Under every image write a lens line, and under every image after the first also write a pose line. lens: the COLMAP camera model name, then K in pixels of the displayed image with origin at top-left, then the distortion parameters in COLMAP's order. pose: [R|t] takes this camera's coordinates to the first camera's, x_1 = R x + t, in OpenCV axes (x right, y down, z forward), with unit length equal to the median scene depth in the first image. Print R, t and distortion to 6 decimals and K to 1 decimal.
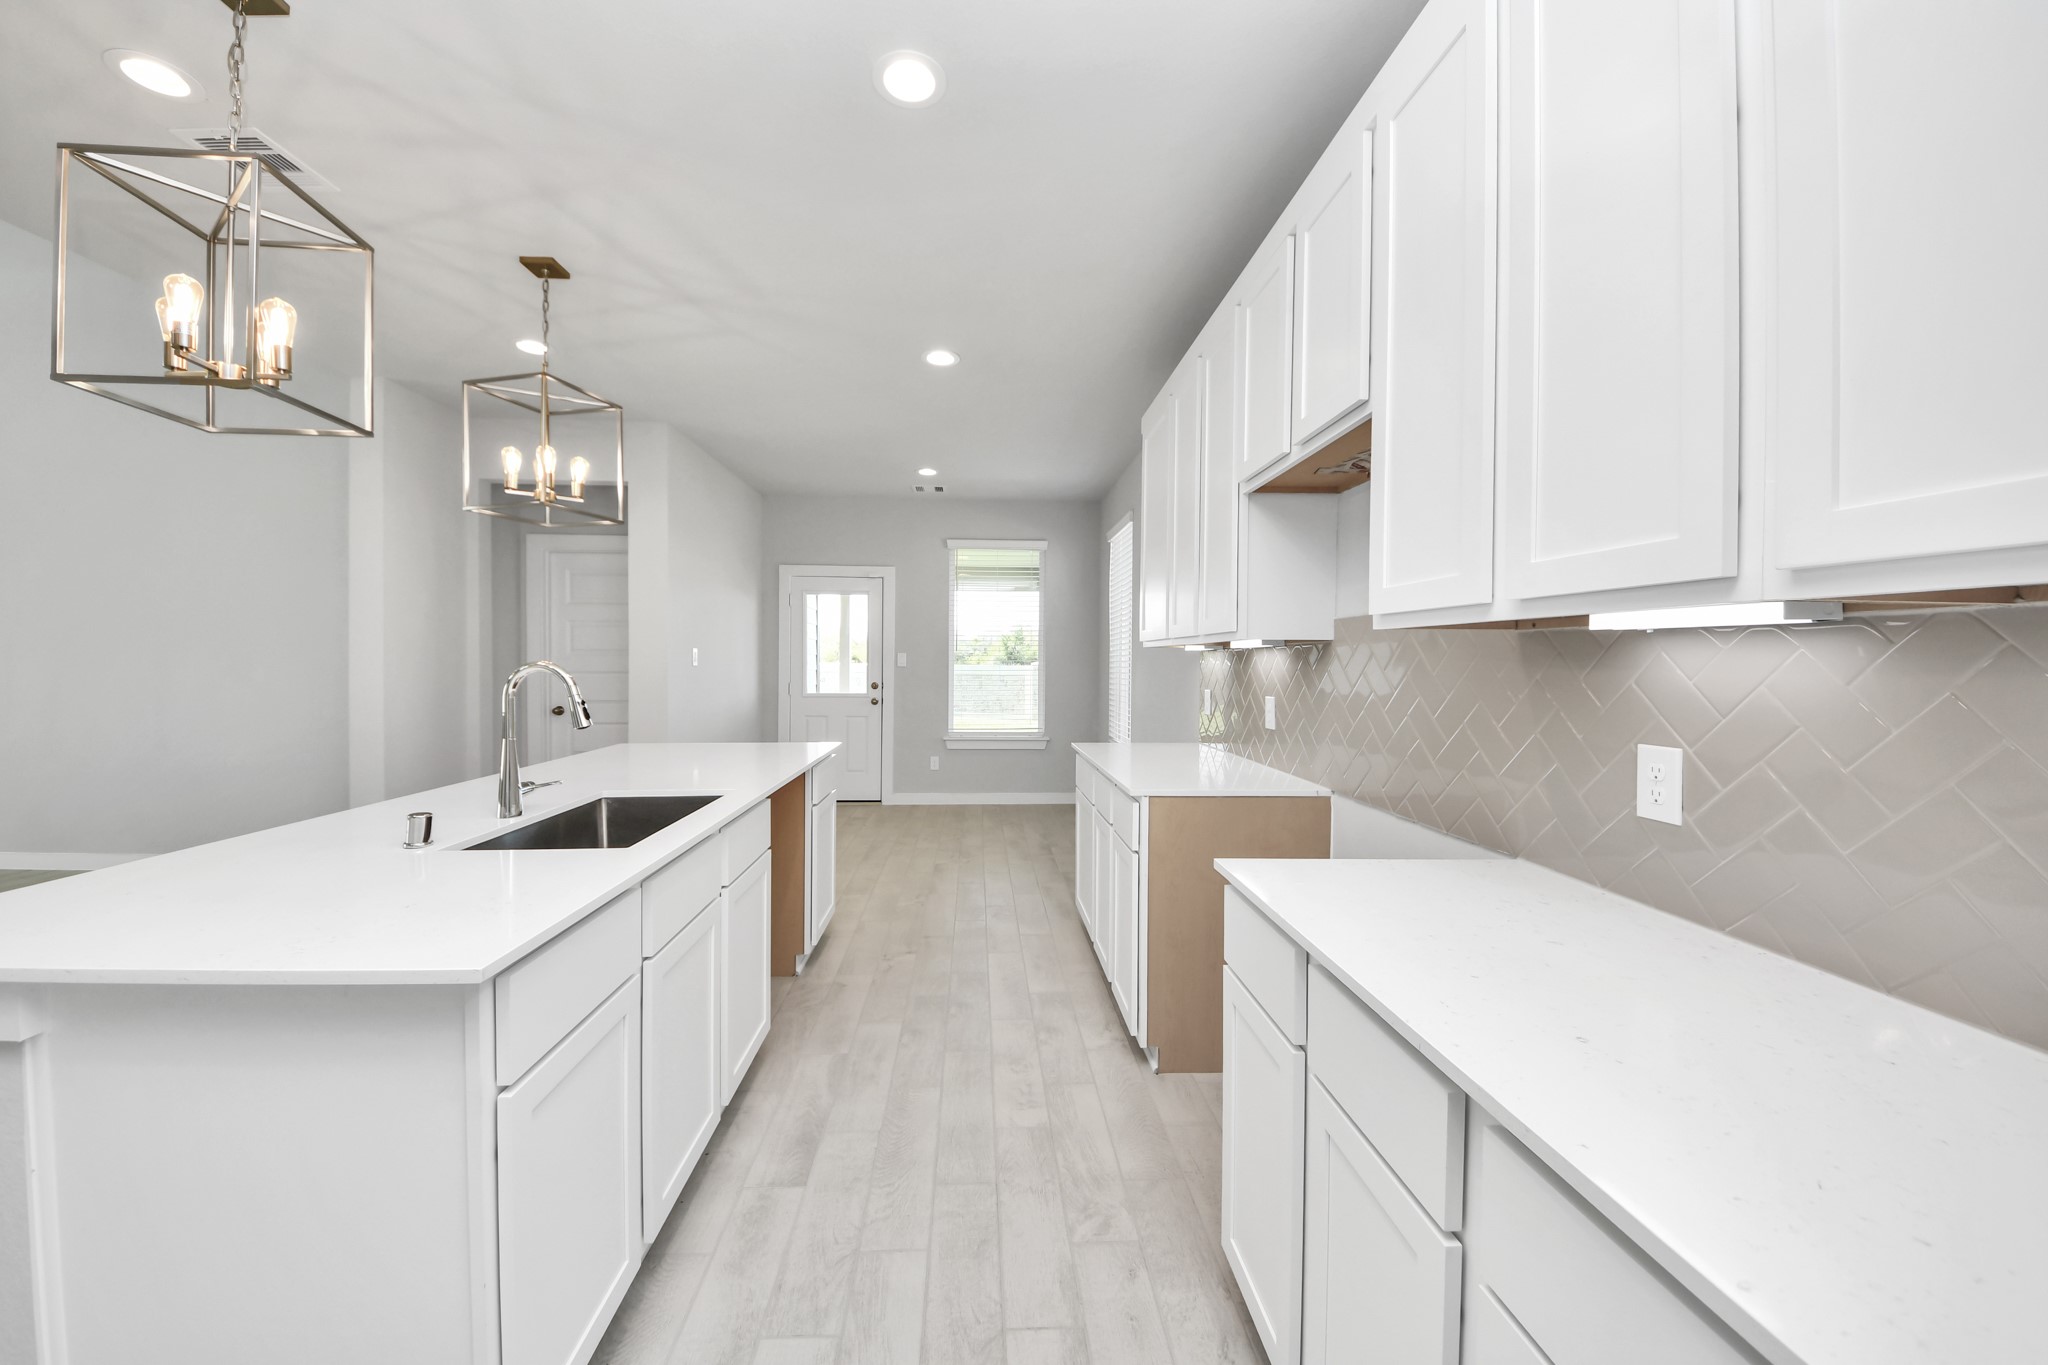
lens RADIAL K [[729.2, 0, 1022.1], [0, 729.2, 671.0], [0, 0, 1]] dist [0.047522, -0.030944]
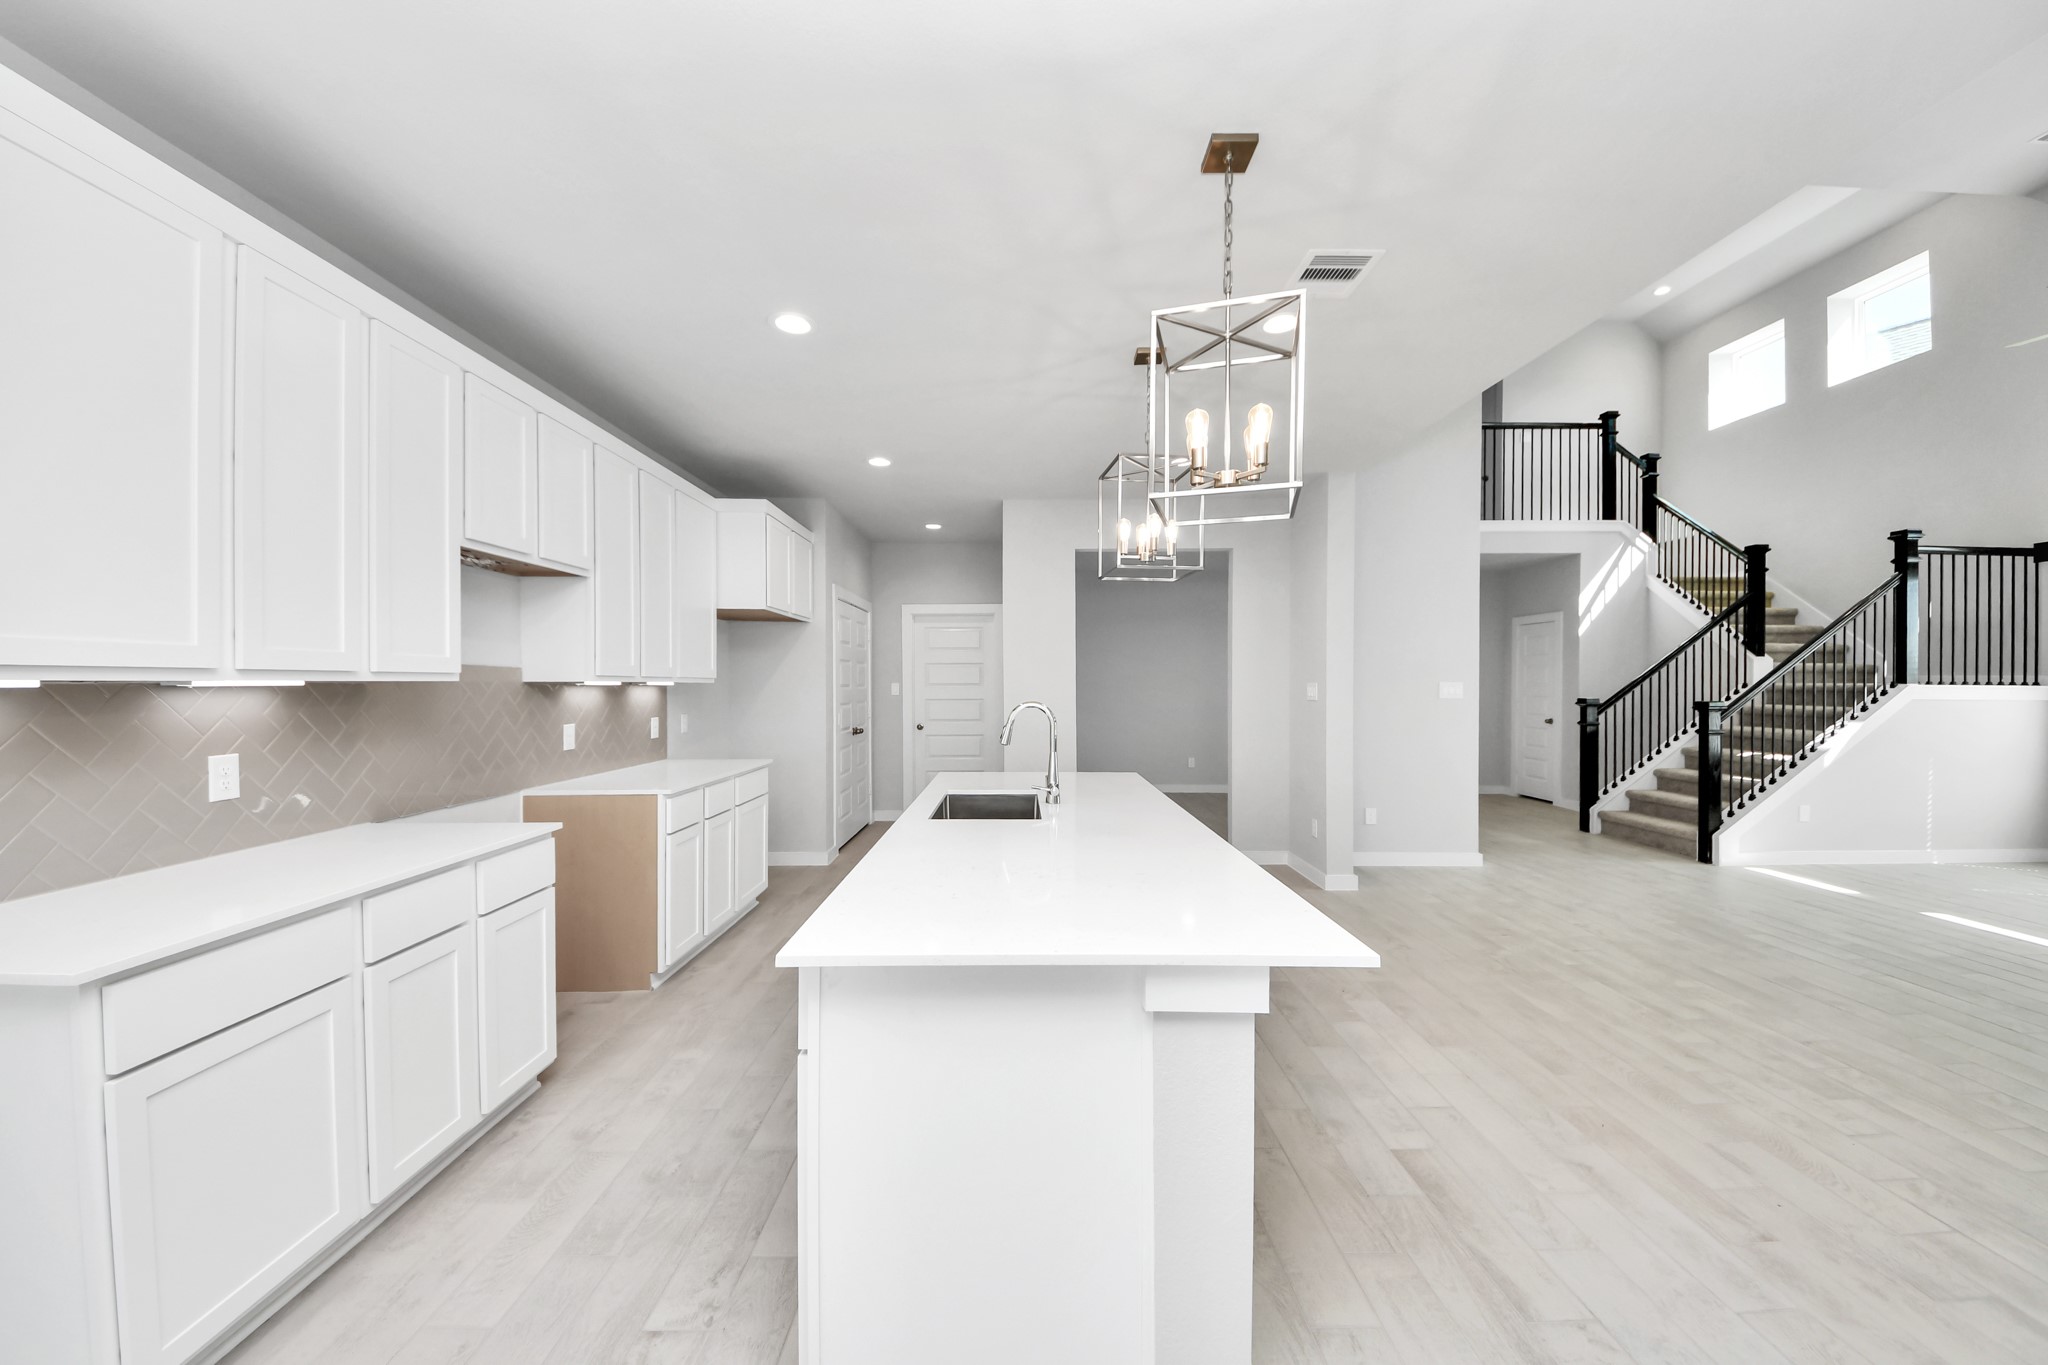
lens RADIAL K [[729.2, 0, 1022.1], [0, 729.2, 671.0], [0, 0, 1]] dist [0.047522, -0.030944]
pose [[-0.998542, -0.004863, 0.053761, -0.502491], [-0.004818, 0.999988, 0.000975, -0.055081], [-0.053766, 0.000715, -0.998553, 1.782614]]
